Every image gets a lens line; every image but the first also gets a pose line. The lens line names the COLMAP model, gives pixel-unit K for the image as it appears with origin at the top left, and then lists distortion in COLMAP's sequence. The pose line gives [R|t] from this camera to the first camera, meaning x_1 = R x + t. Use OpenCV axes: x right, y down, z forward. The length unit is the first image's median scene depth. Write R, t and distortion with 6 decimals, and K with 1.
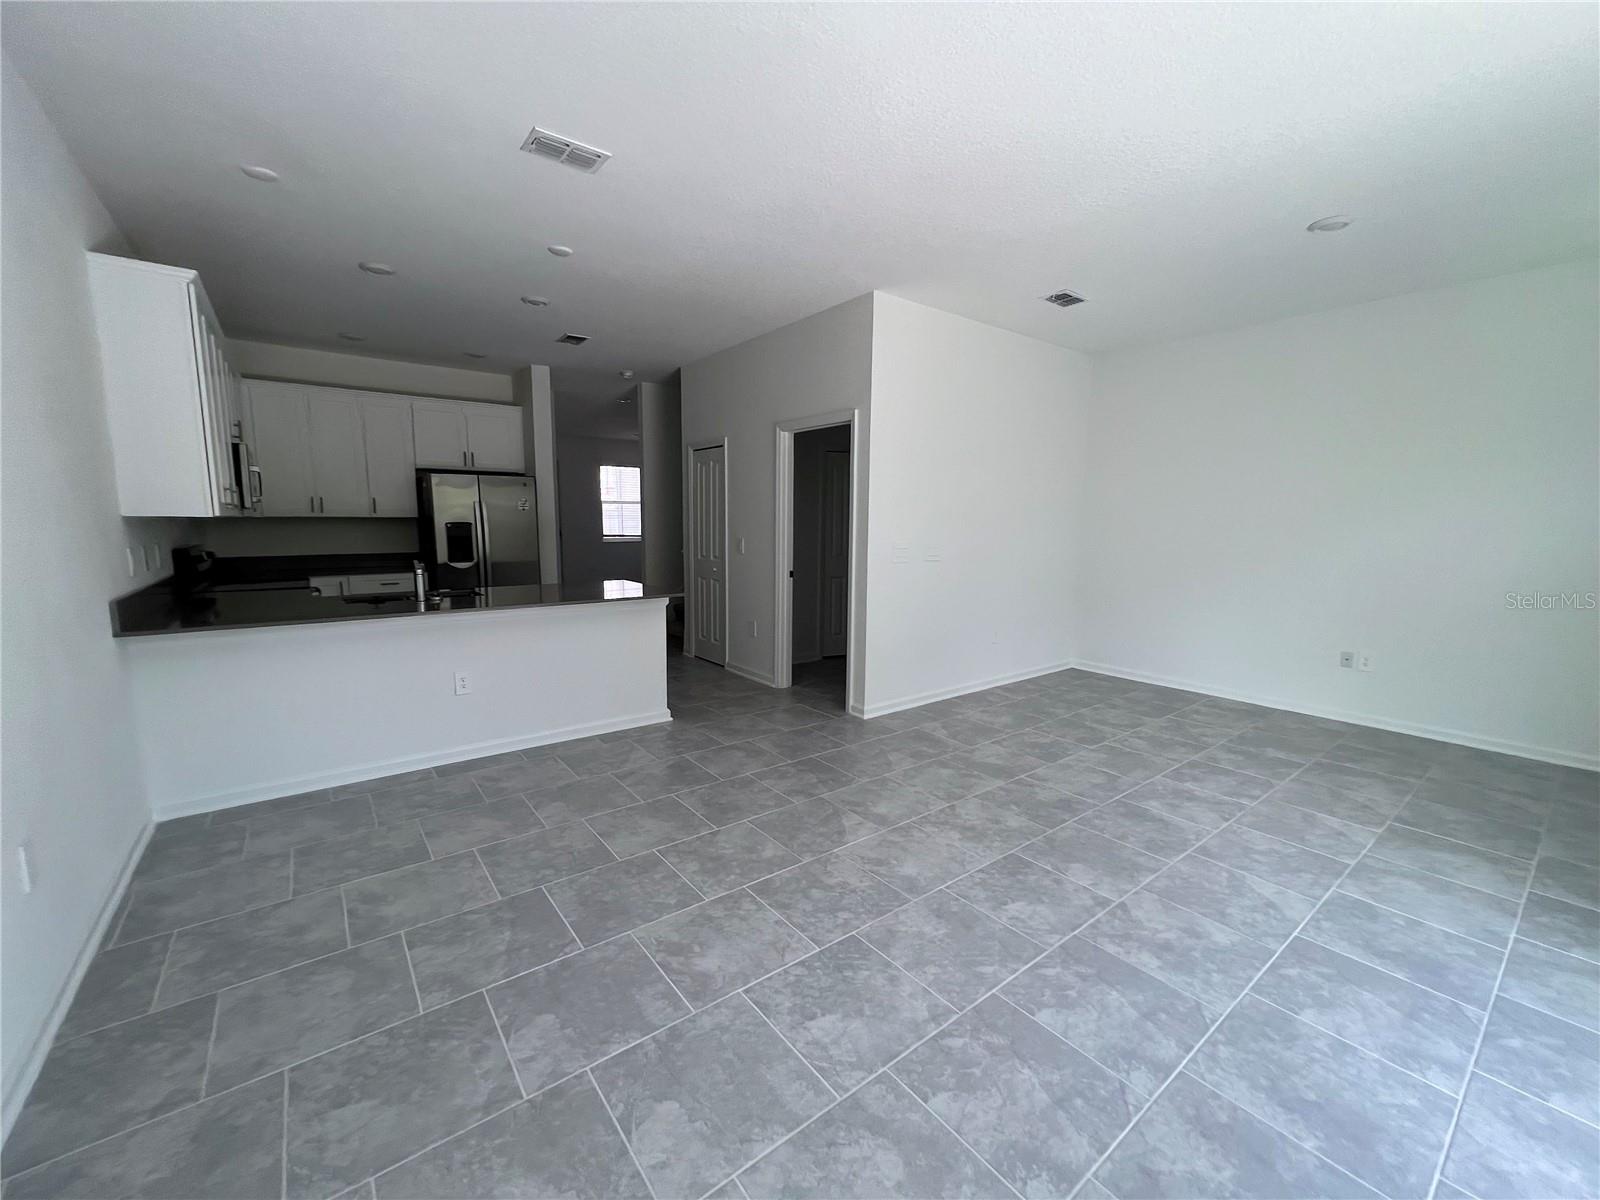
lens RADIAL K [[644.2, 0, 798.7], [0, 644.2, 604.6], [0, 0, 1]] dist [-0.001051, 0.001607]
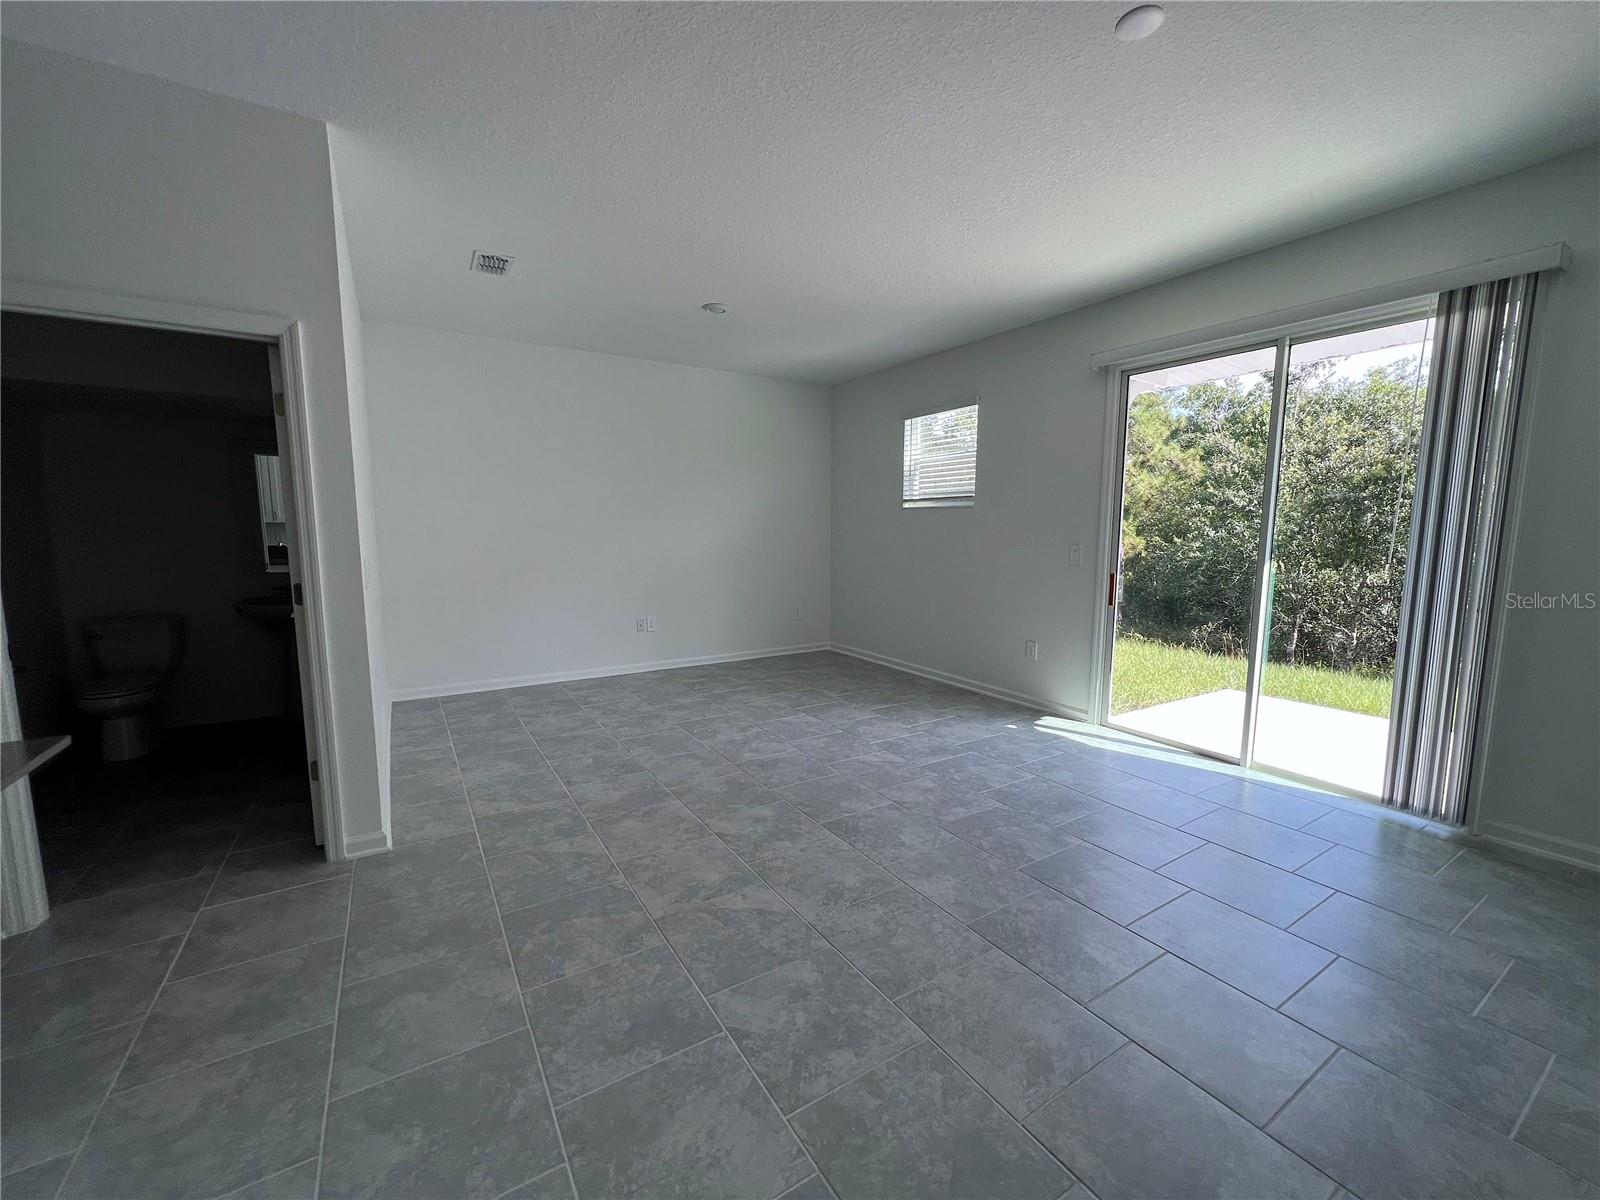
lens RADIAL K [[644.2, 0, 797.7], [0, 644.2, 602.8], [0, 0, 1]] dist [-0.001051, 0.001607]
pose [[0.096995, -0.126595, 0.987201, -0.495782], [0.127863, 0.985244, 0.113781, -0.082482], [-0.987037, 0.115191, 0.111750, 0.606578]]
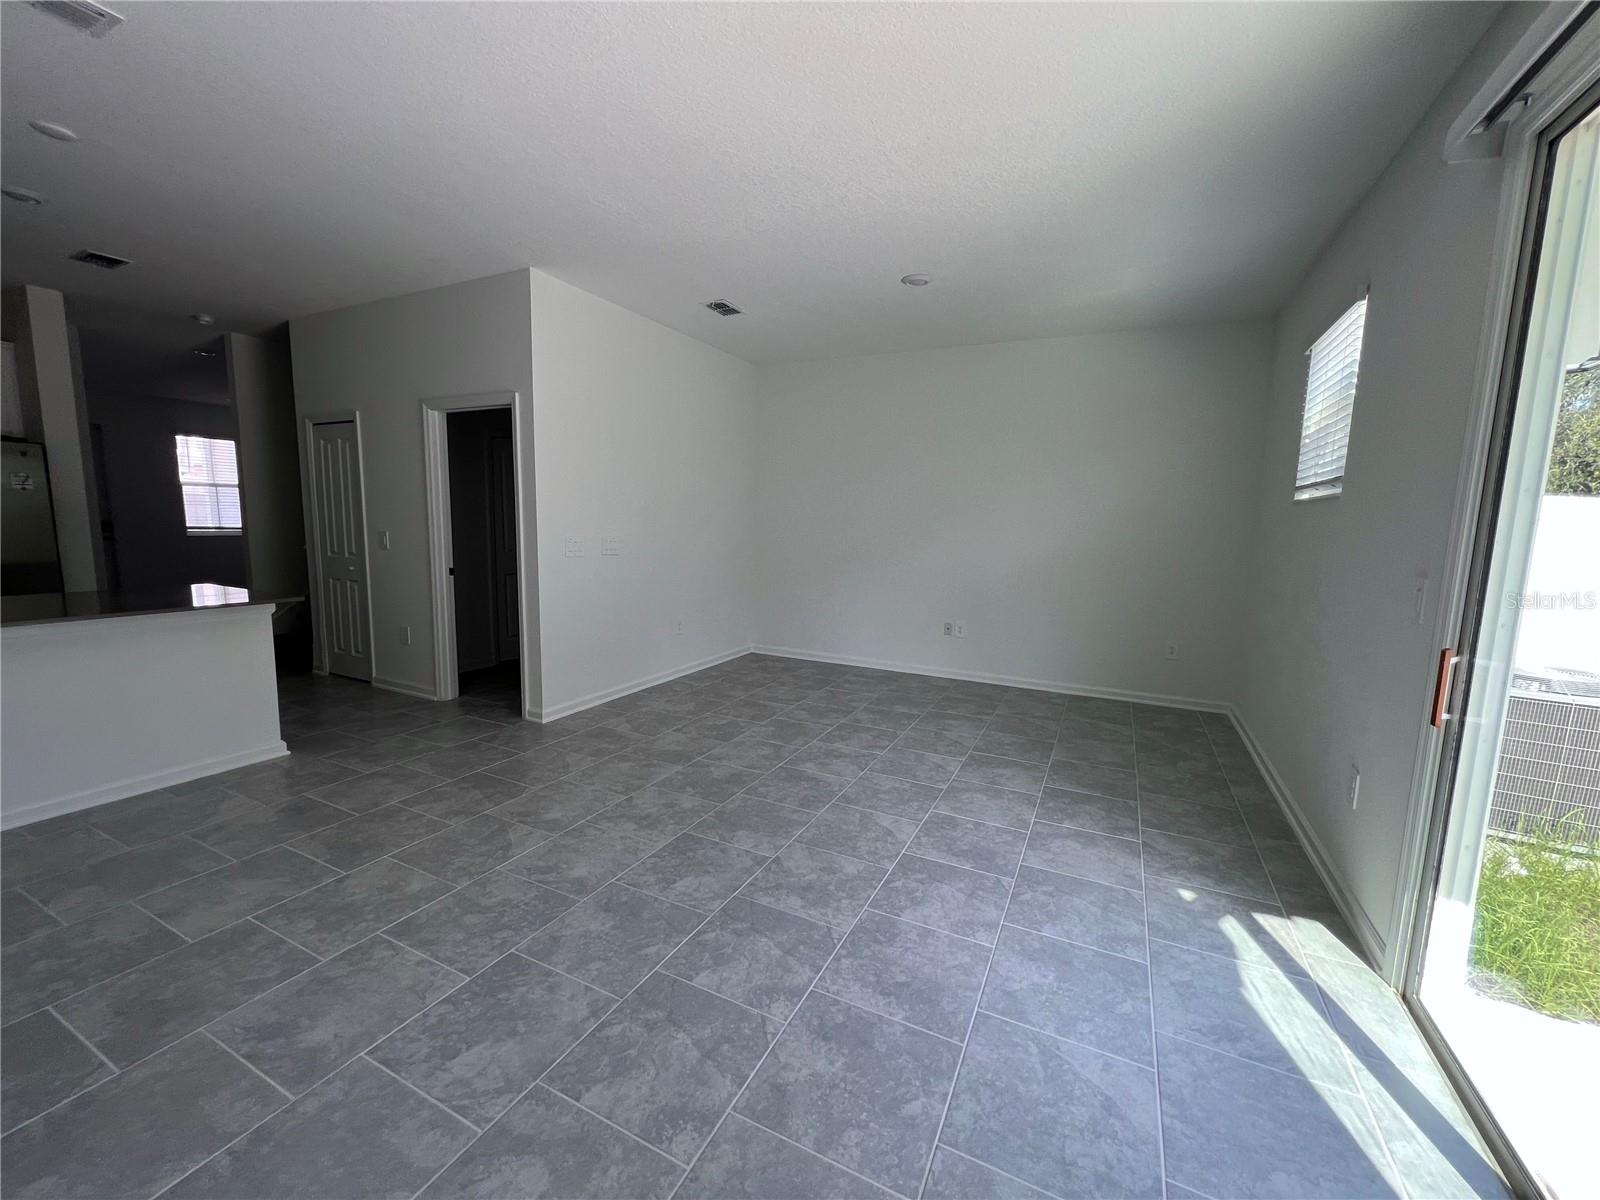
lens RADIAL K [[644.2, 0, 796.2], [0, 644.2, 603.5], [0, 0, 1]] dist [-0.001051, 0.001607]
pose [[0.900321, -0.043713, 0.433027, 0.041147], [0.041497, 0.999032, 0.014571, 0.004822], [-0.433245, 0.004851, 0.901263, -0.014233]]
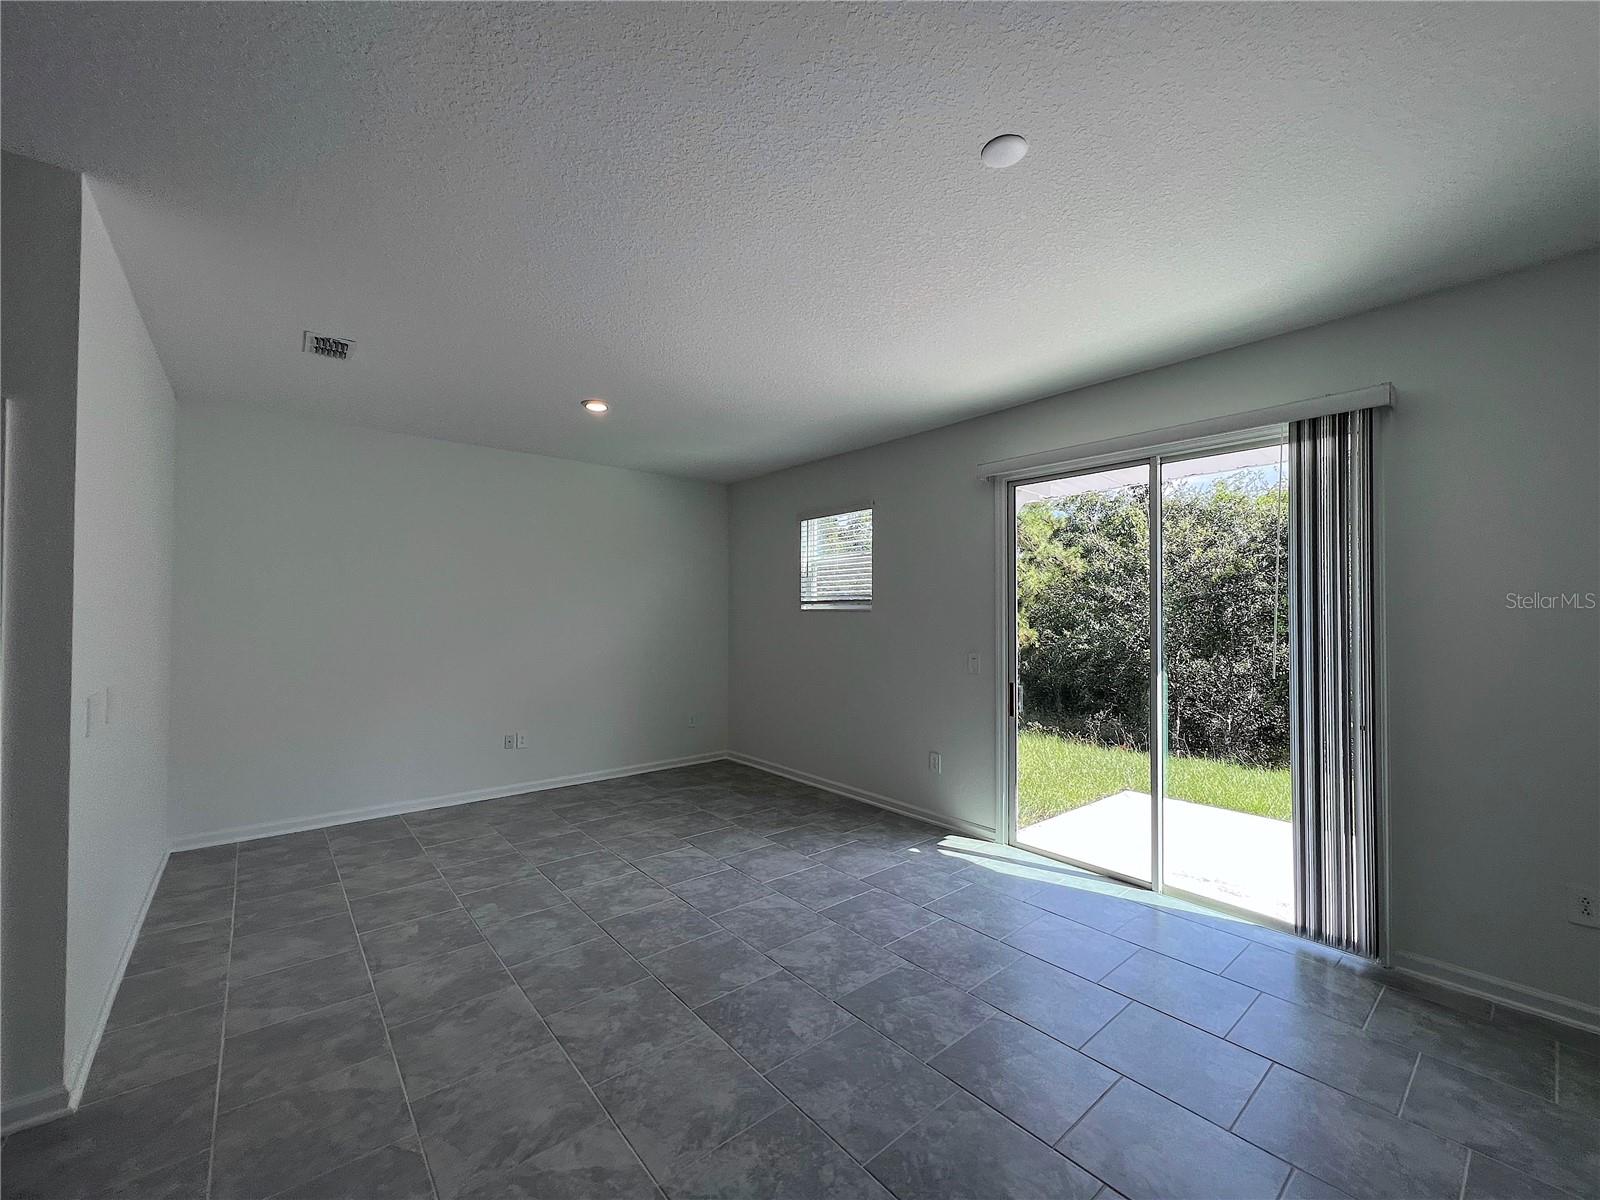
lens RADIAL K [[644.2, 0, 797.0], [0, 644.2, 603.1], [0, 0, 1]] dist [-0.001051, 0.001607]
pose [[-0.039071, 0.008468, 0.999201, -0.403514], [0.127755, 0.991800, -0.003409, -0.110472], [-0.991036, 0.127520, -0.039832, 0.569910]]
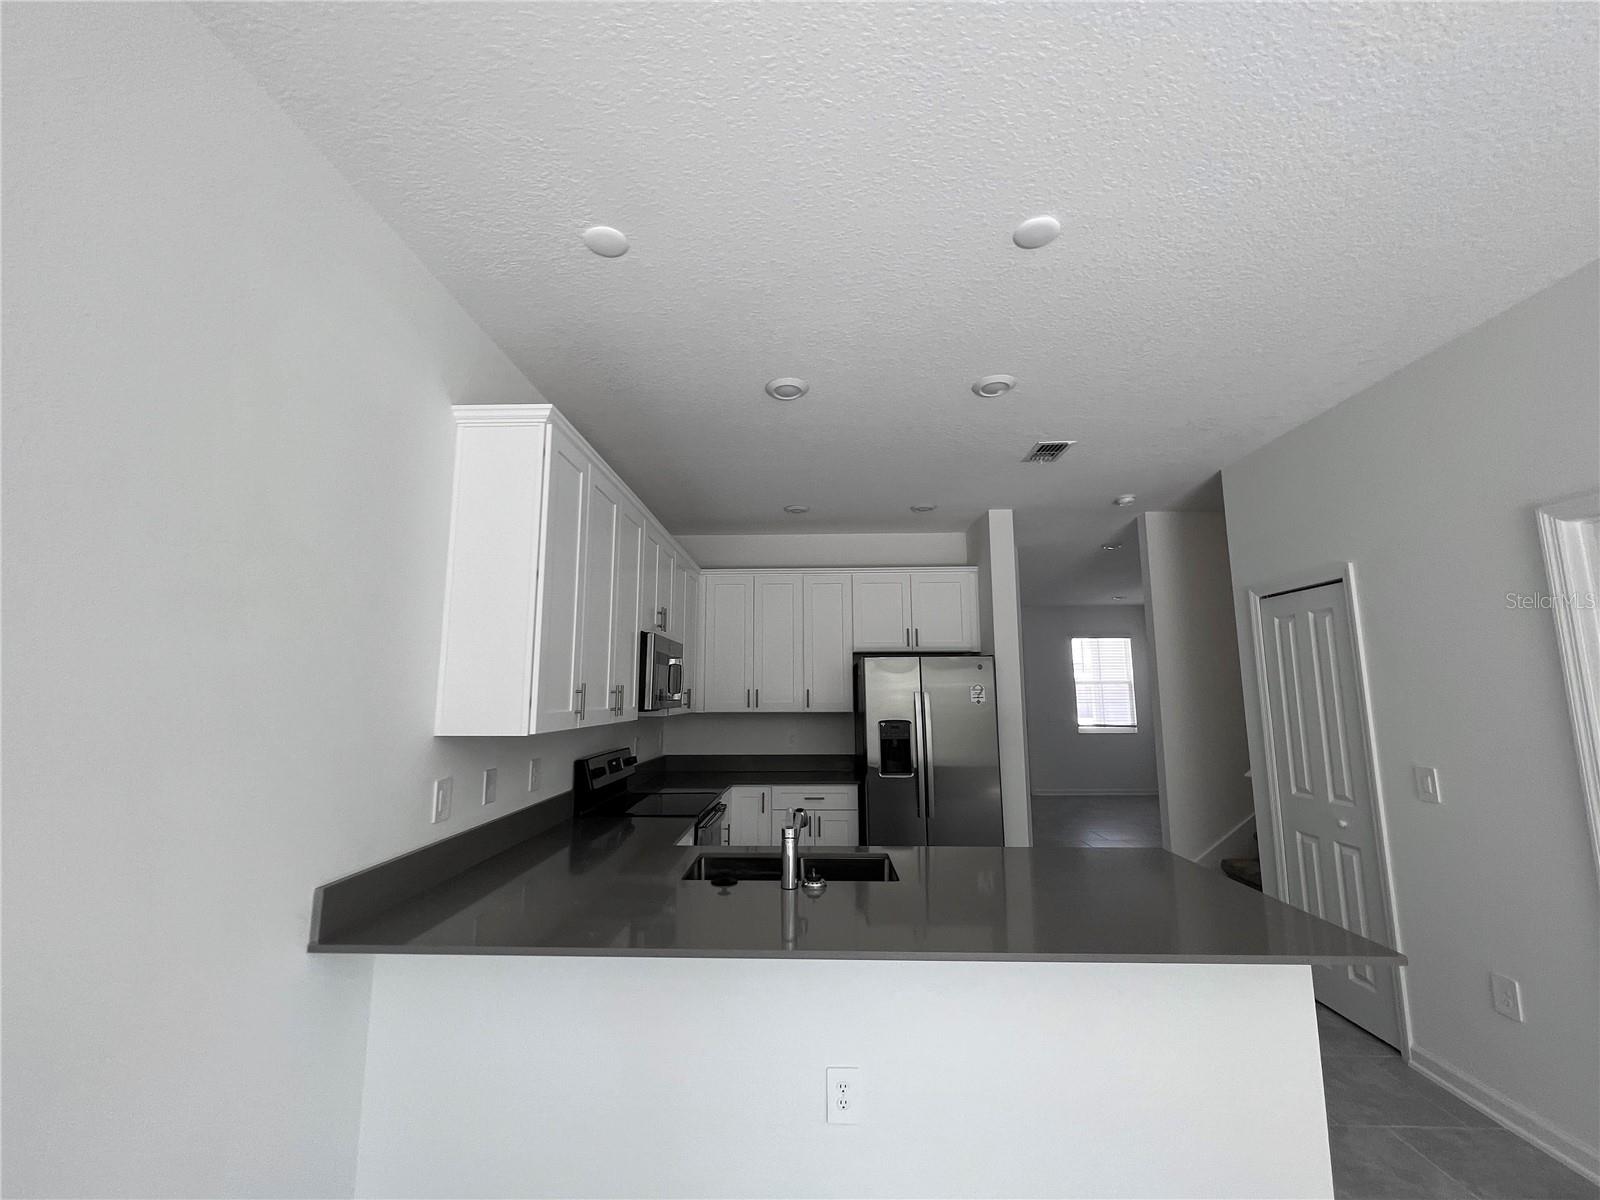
lens RADIAL K [[644.2, 0, 794.0], [0, 644.2, 601.5], [0, 0, 1]] dist [-0.001051, 0.001607]
pose [[0.774011, -0.098115, -0.625525, -0.202657], [-0.077781, 0.965705, -0.247718, -0.098968], [0.628377, 0.240390, 0.739834, 0.502655]]
